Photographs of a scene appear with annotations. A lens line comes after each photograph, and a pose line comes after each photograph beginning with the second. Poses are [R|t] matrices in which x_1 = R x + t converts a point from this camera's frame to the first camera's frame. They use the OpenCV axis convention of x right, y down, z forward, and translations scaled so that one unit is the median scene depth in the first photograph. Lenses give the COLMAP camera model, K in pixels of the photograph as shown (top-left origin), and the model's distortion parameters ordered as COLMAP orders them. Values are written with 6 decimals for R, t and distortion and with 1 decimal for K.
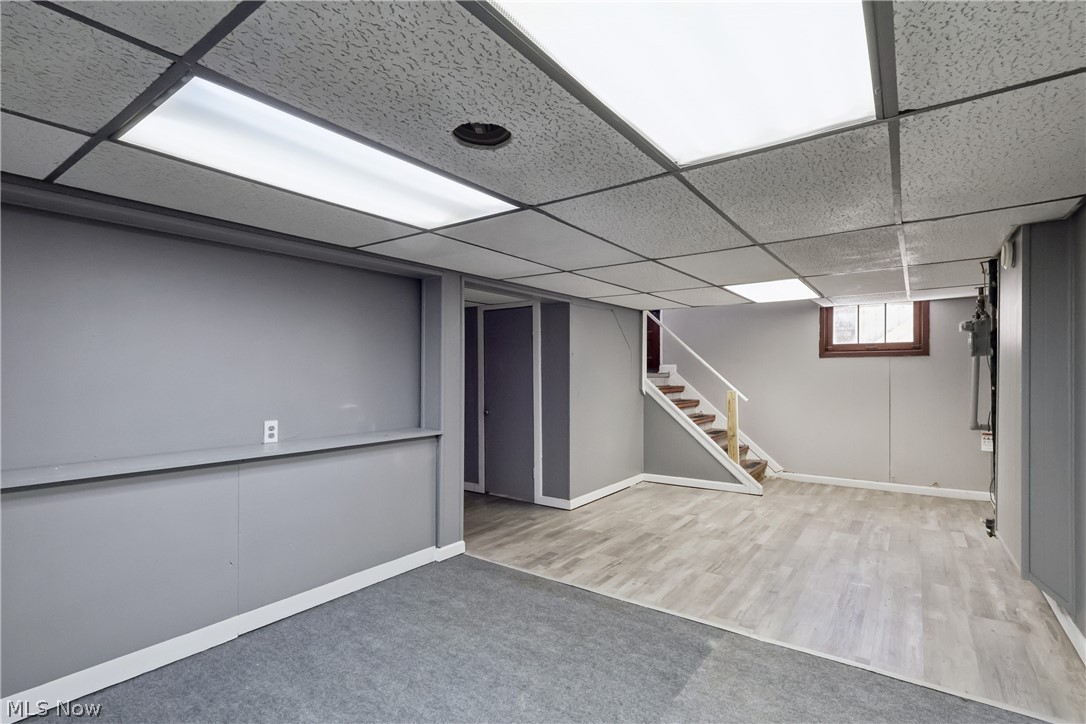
lens RADIAL K [[509.4, 0, 539.7], [0, 509.4, 368.0], [0, 0, 1]] dist [-0.000390, 0.002272]
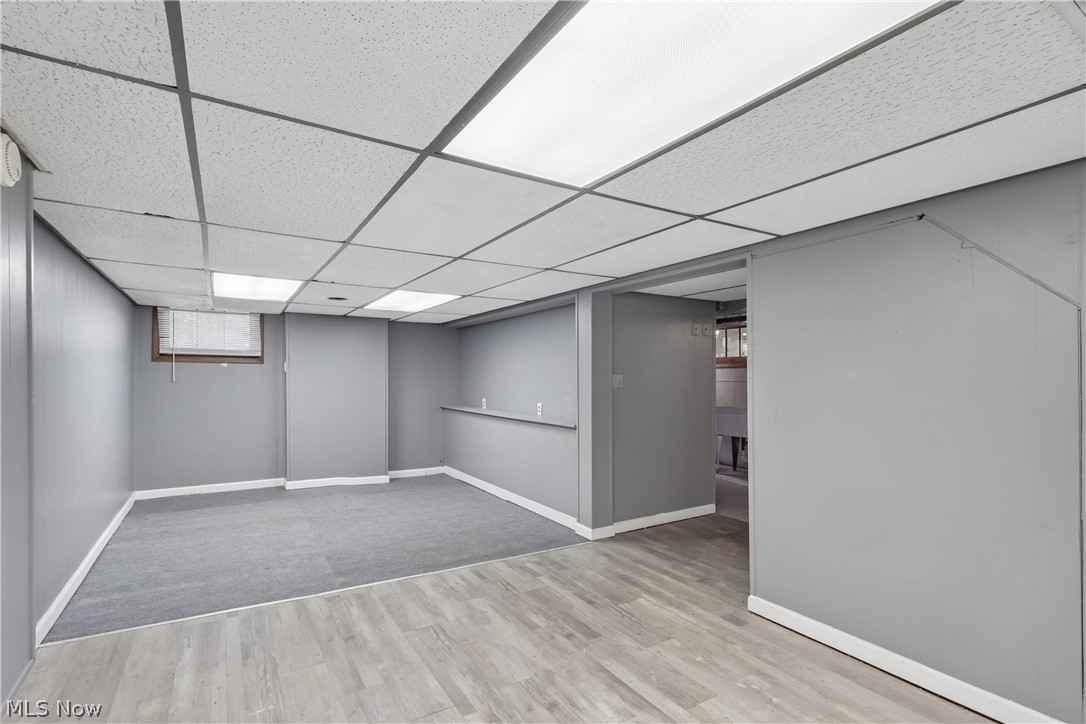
lens RADIAL K [[509.4, 0, 539.7], [0, 509.4, 372.6], [0, 0, 1]] dist [-0.000390, 0.002272]
pose [[-0.370068, -0.008204, -0.928968, 0.966838], [0.007534, 0.999902, -0.011832, 0.013610], [0.928974, -0.011377, -0.369970, 1.381265]]
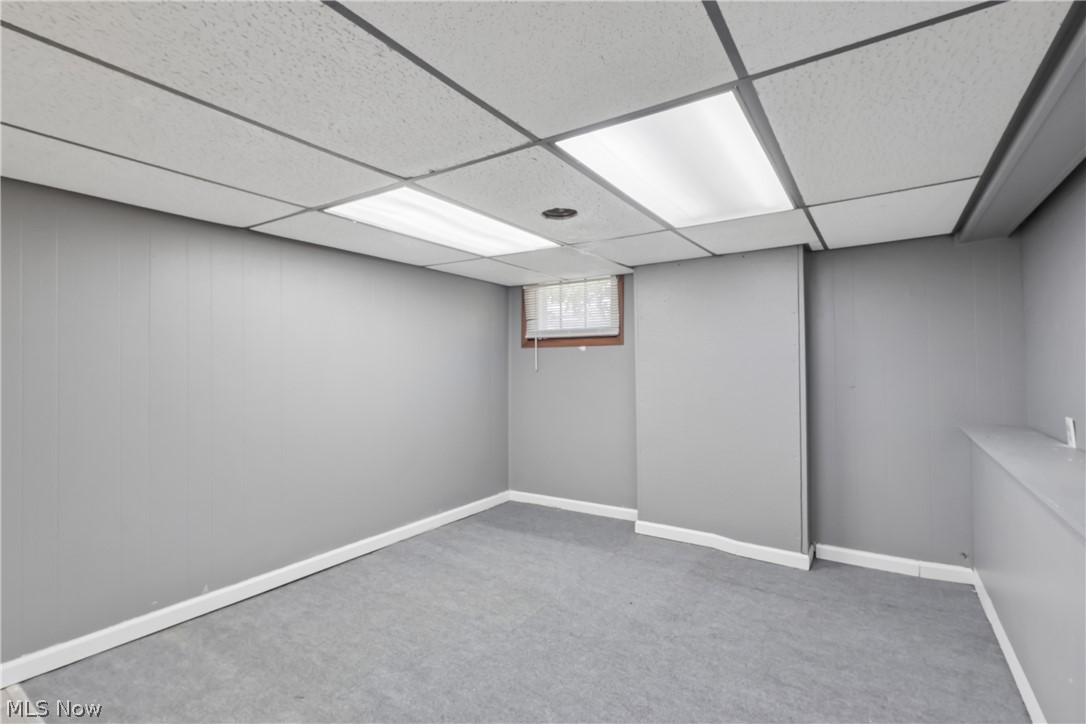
lens RADIAL K [[509.4, 0, 542.3], [0, 509.4, 360.3], [0, 0, 1]] dist [-0.000390, 0.002272]
pose [[-0.998699, 0.008306, -0.050314, 0.020038], [0.009790, 0.999522, -0.029319, 0.026539], [0.050047, -0.029773, -0.998303, 1.107661]]
